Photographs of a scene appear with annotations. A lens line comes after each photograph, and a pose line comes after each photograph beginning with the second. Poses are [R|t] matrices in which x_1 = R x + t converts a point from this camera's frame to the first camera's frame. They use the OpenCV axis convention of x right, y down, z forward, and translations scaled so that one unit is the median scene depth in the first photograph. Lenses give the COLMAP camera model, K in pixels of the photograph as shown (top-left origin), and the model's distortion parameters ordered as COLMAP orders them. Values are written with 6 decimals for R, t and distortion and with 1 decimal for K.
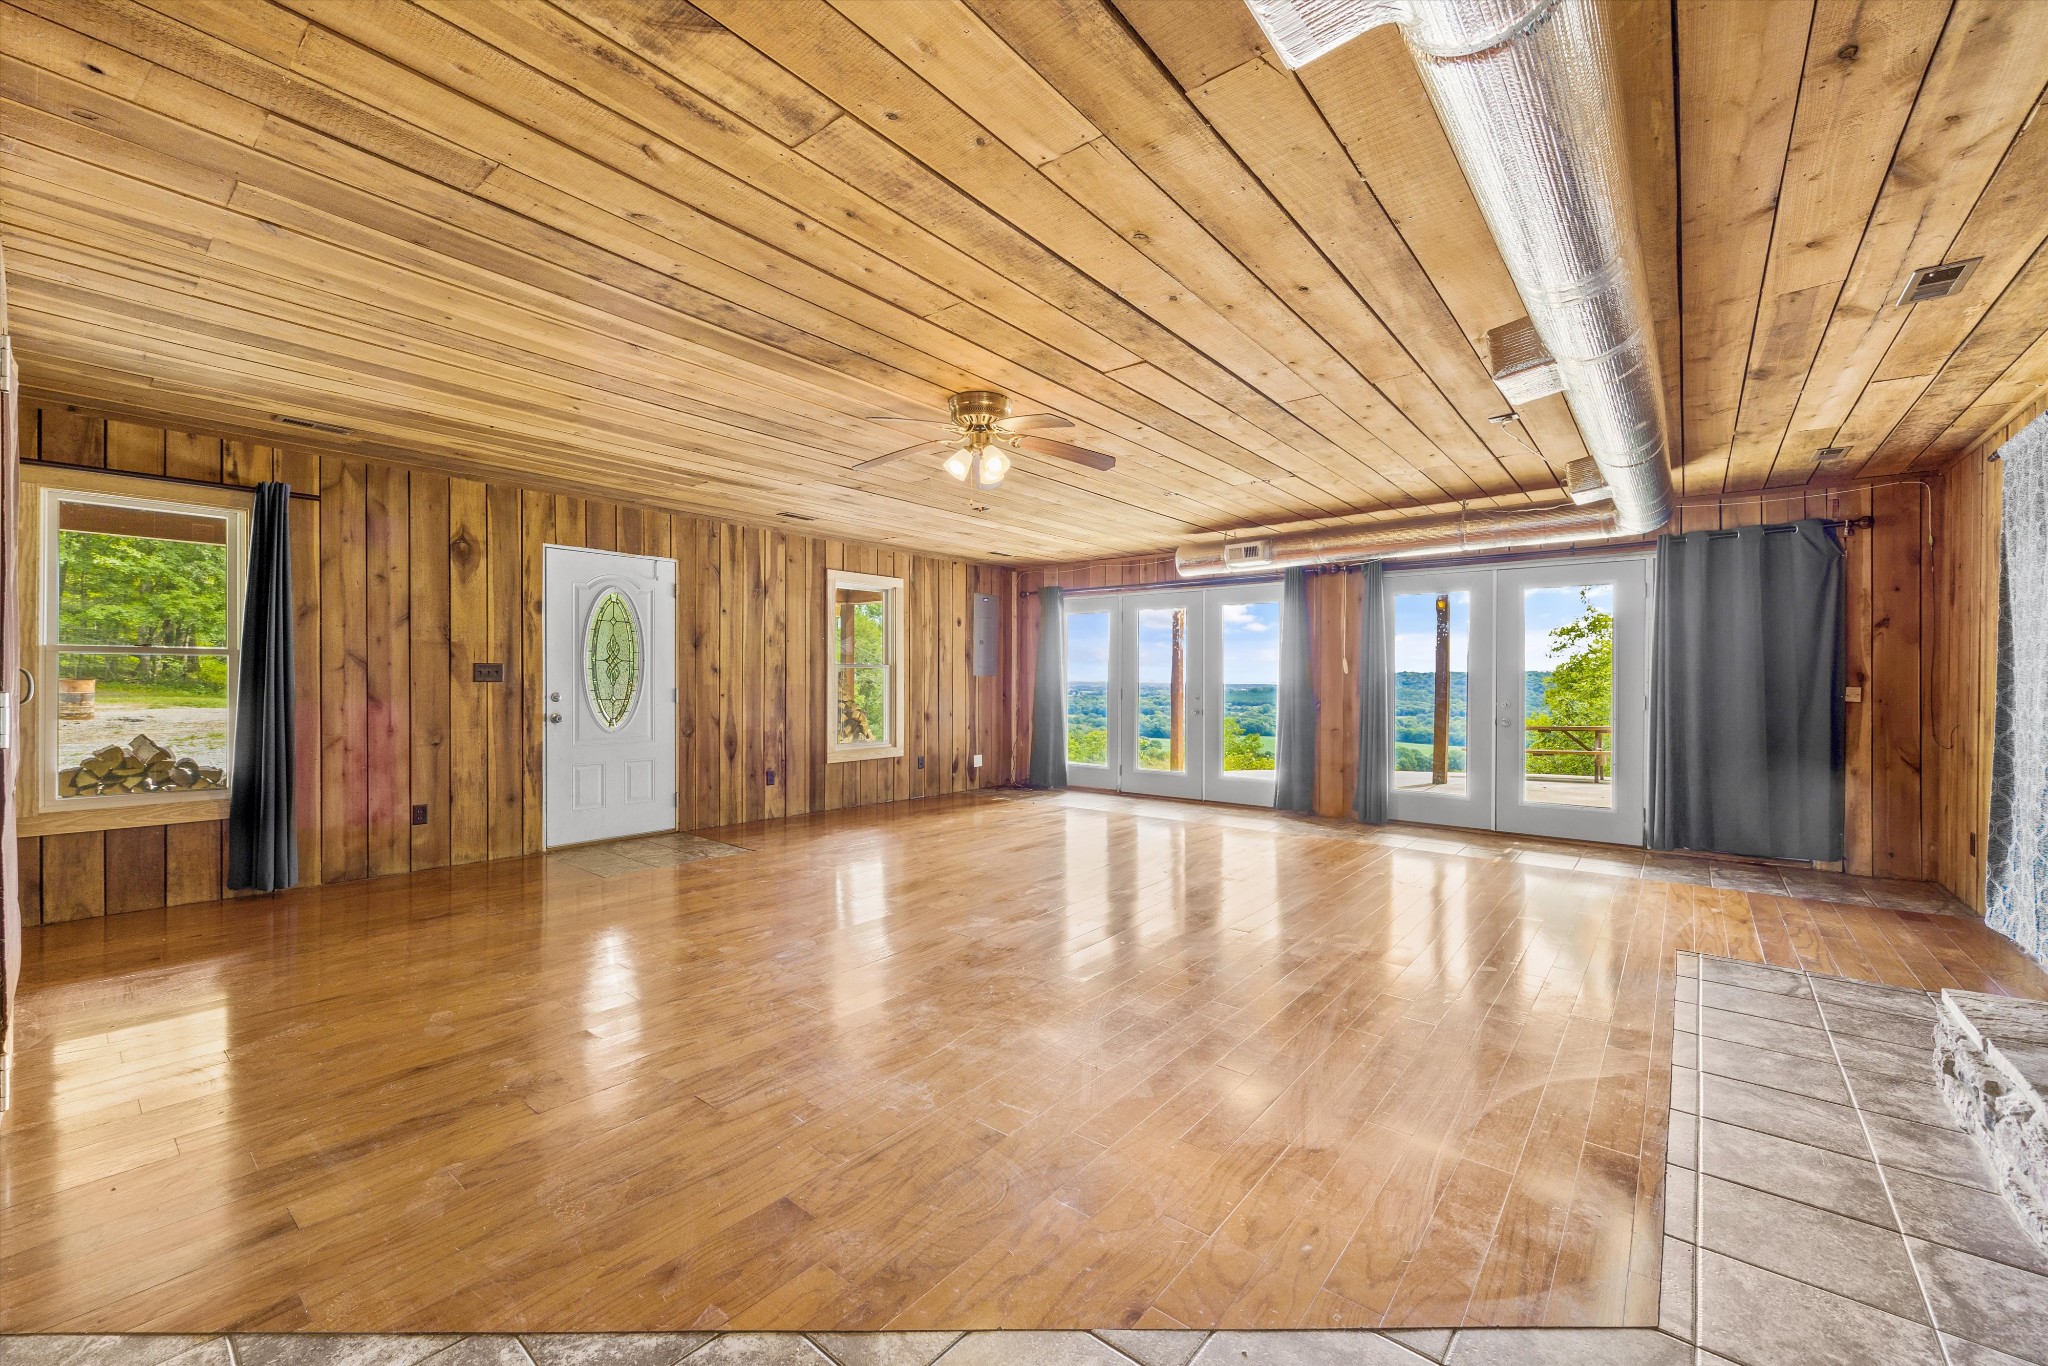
lens RADIAL K [[811.9, 0, 1022.1], [0, 811.9, 682.7], [0, 0, 1]] dist [-0.000593, -0.000303]
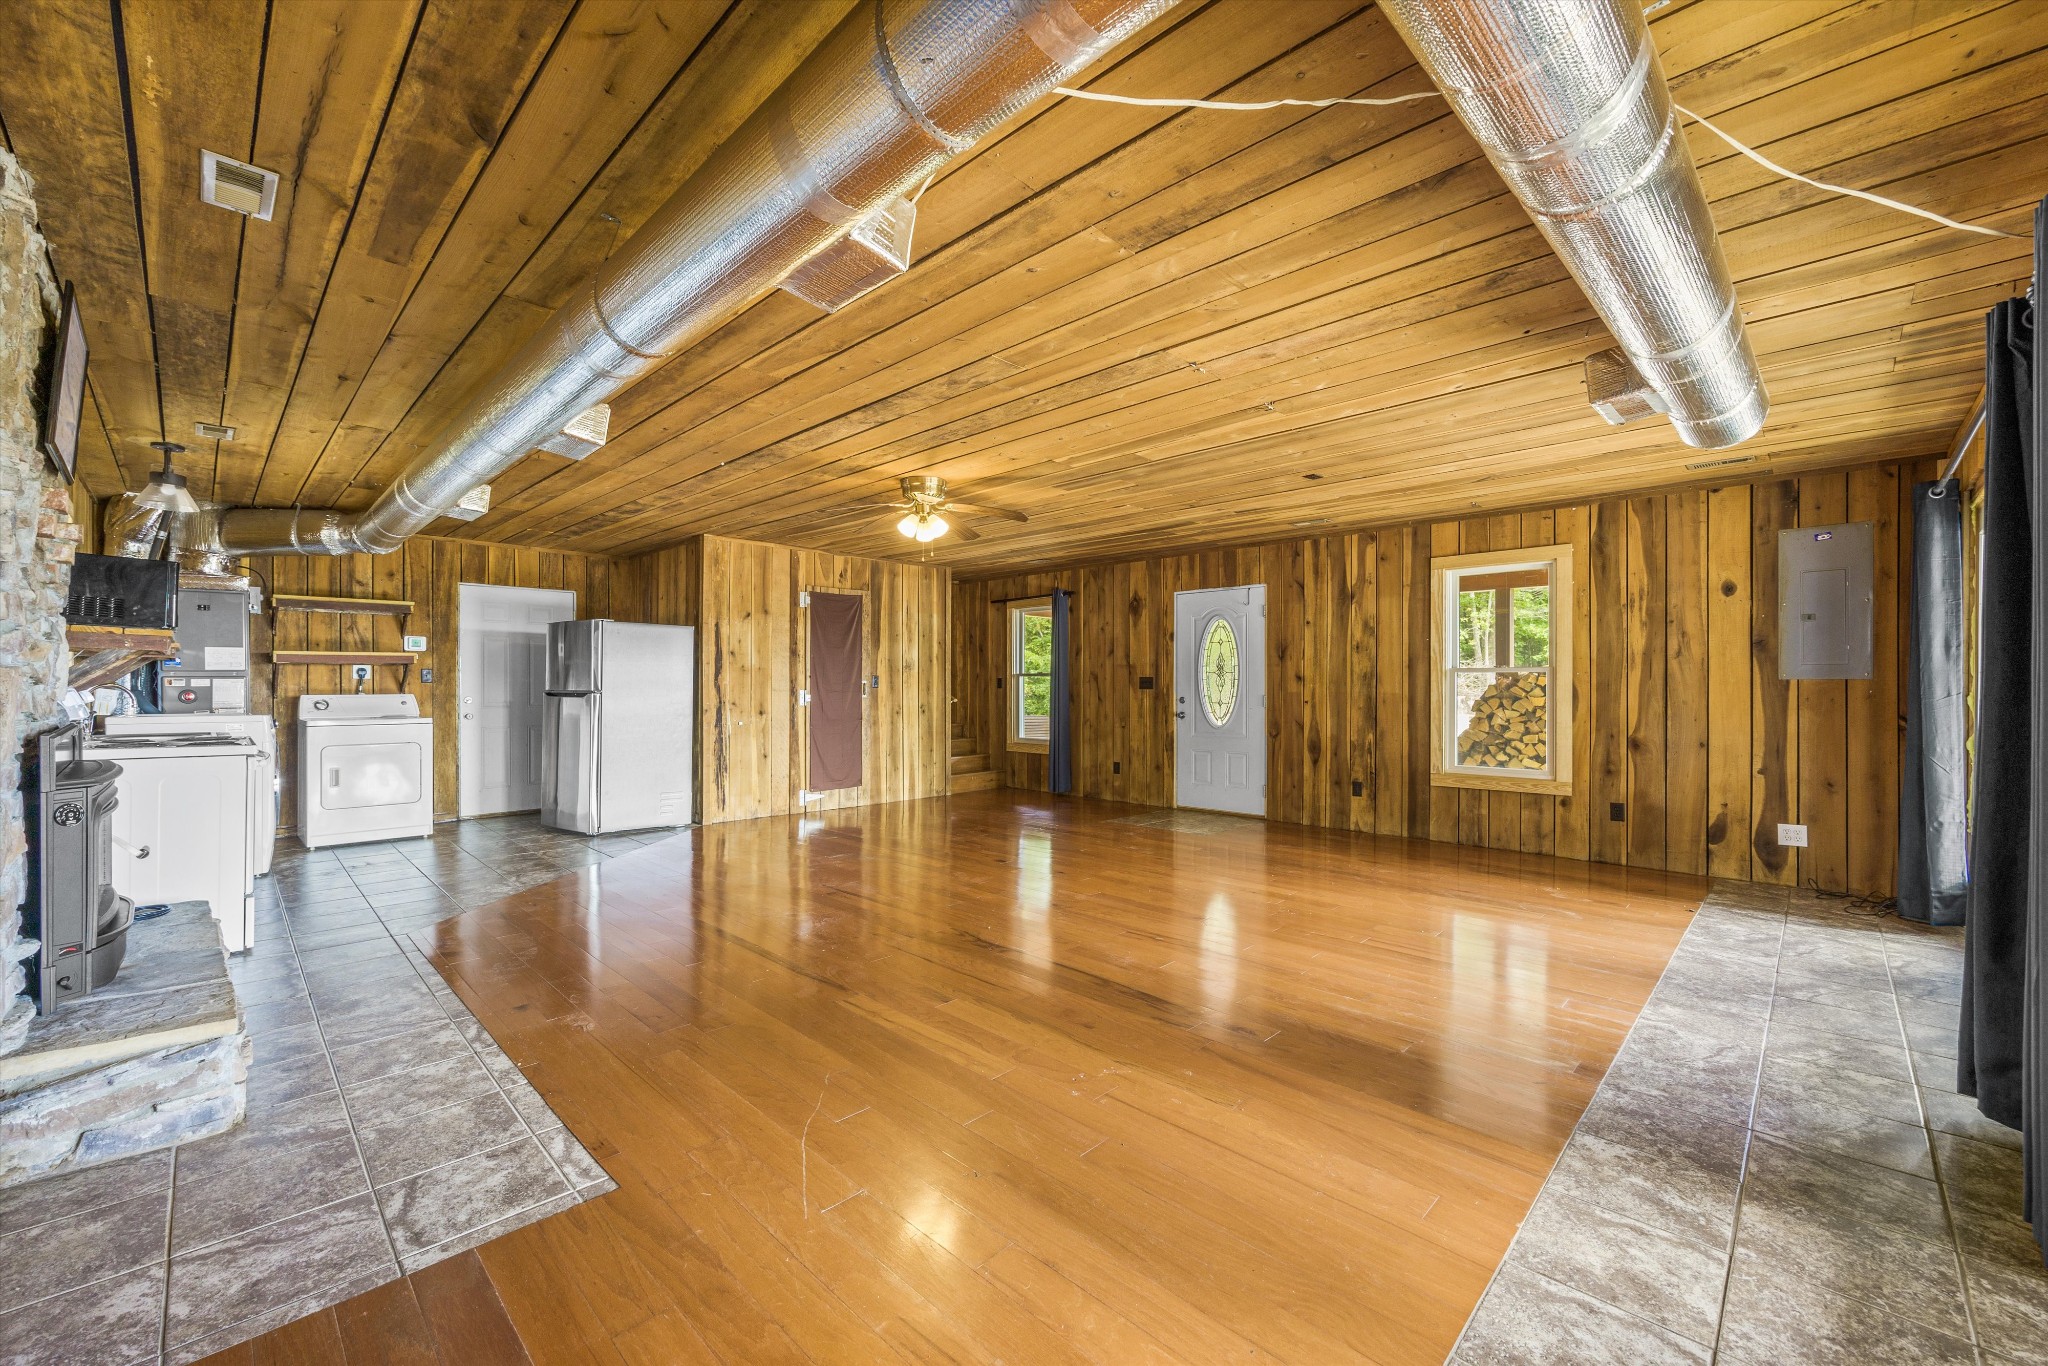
lens RADIAL K [[811.9, 0, 1021.5], [0, 811.9, 685.3], [0, 0, 1]] dist [-0.000593, -0.000303]
pose [[-0.082712, -0.006653, -0.996551, 0.700579], [-0.005302, 0.999967, -0.006235, 0.001957], [0.996559, 0.004768, -0.082744, 0.693225]]
